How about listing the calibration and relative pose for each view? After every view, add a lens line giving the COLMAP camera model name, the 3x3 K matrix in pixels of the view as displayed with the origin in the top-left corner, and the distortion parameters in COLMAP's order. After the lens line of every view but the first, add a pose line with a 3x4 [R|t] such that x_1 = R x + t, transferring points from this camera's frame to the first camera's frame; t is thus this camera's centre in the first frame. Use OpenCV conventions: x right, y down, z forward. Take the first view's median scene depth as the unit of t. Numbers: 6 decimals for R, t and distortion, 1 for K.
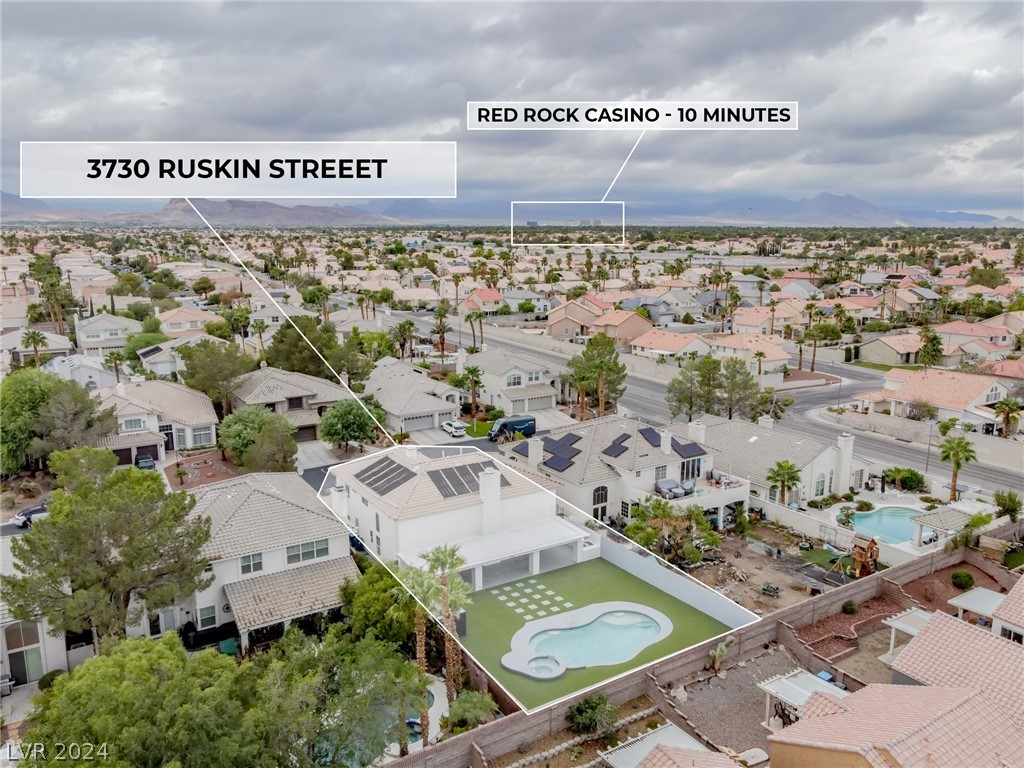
lens RADIAL K [[745.7, 0, 512.0], [0, 745.7, 384.0], [0, 0, 1]] dist [0.001372, 0.027343]
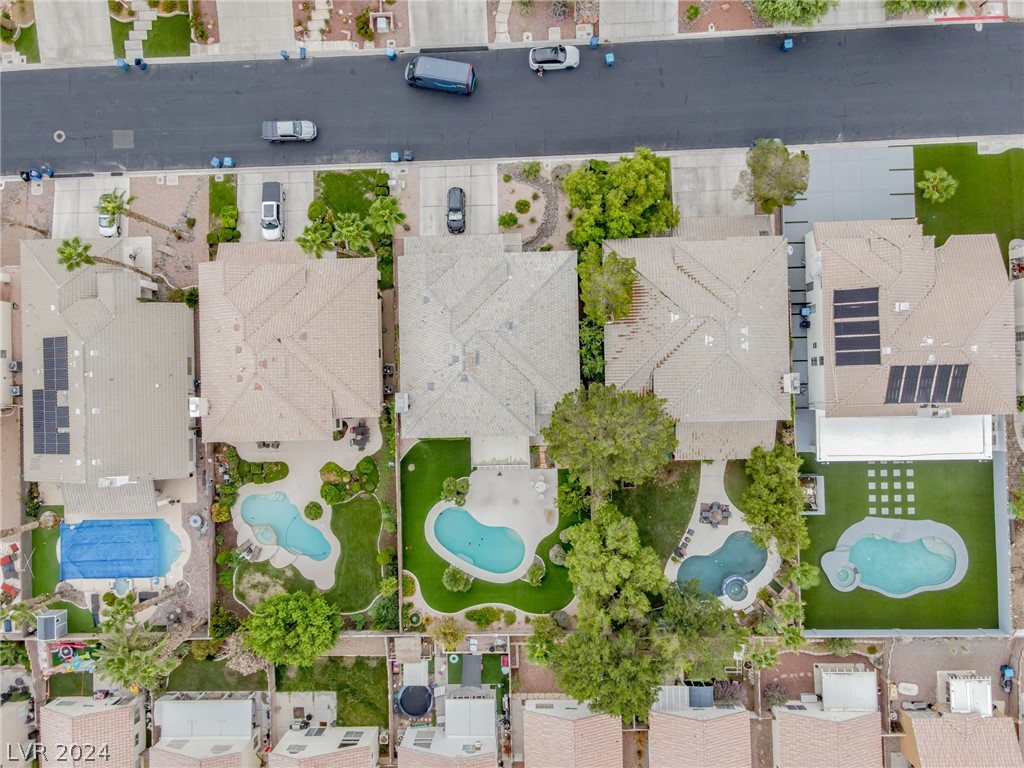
lens RADIAL K [[745.1, 0, 512.0], [0, 745.1, 384.0], [0, 0, 1]] dist [0.014852, 0.000771]
pose [[0.856161, 0.514959, -0.042495, -0.429943], [-0.050860, 0.165828, 0.984842, -0.732520], [0.514200, -0.841022, 0.168167, 0.471808]]
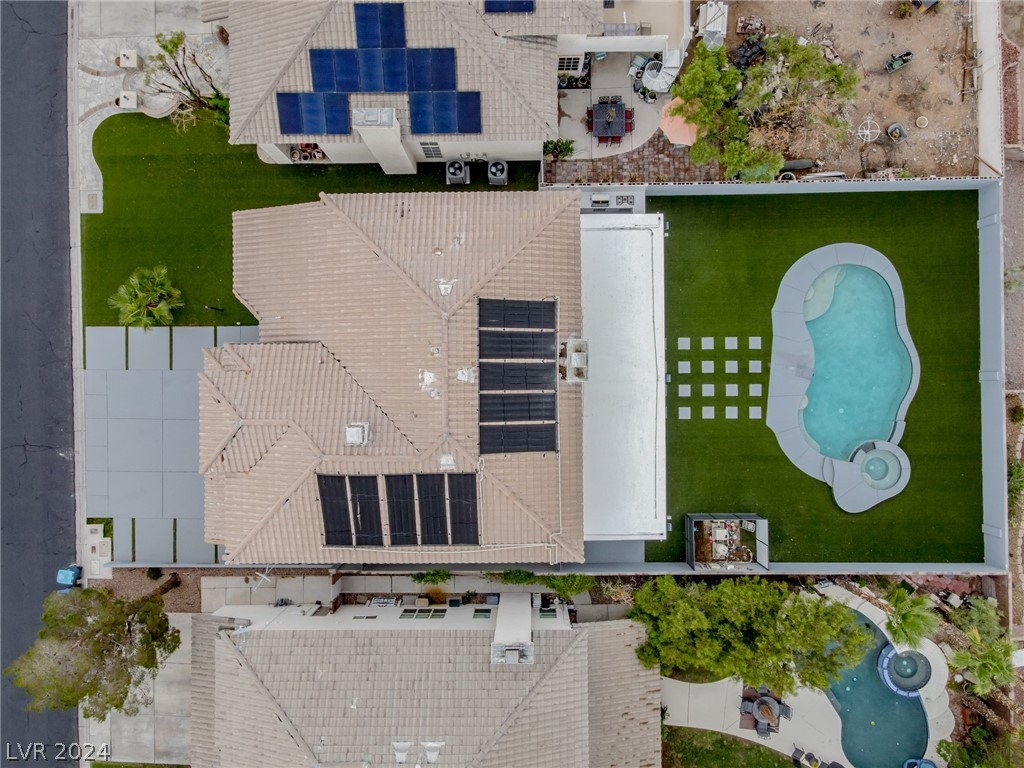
lens RADIAL K [[745.1, 0, 512.0], [0, 745.1, 384.0], [0, 0, 1]] dist [0.014852, 0.000771]
pose [[0.525618, -0.850711, -0.004018, -0.053884], [0.177335, 0.104945, 0.978539, -0.310192], [-0.832033, -0.515050, 0.206022, 0.782592]]
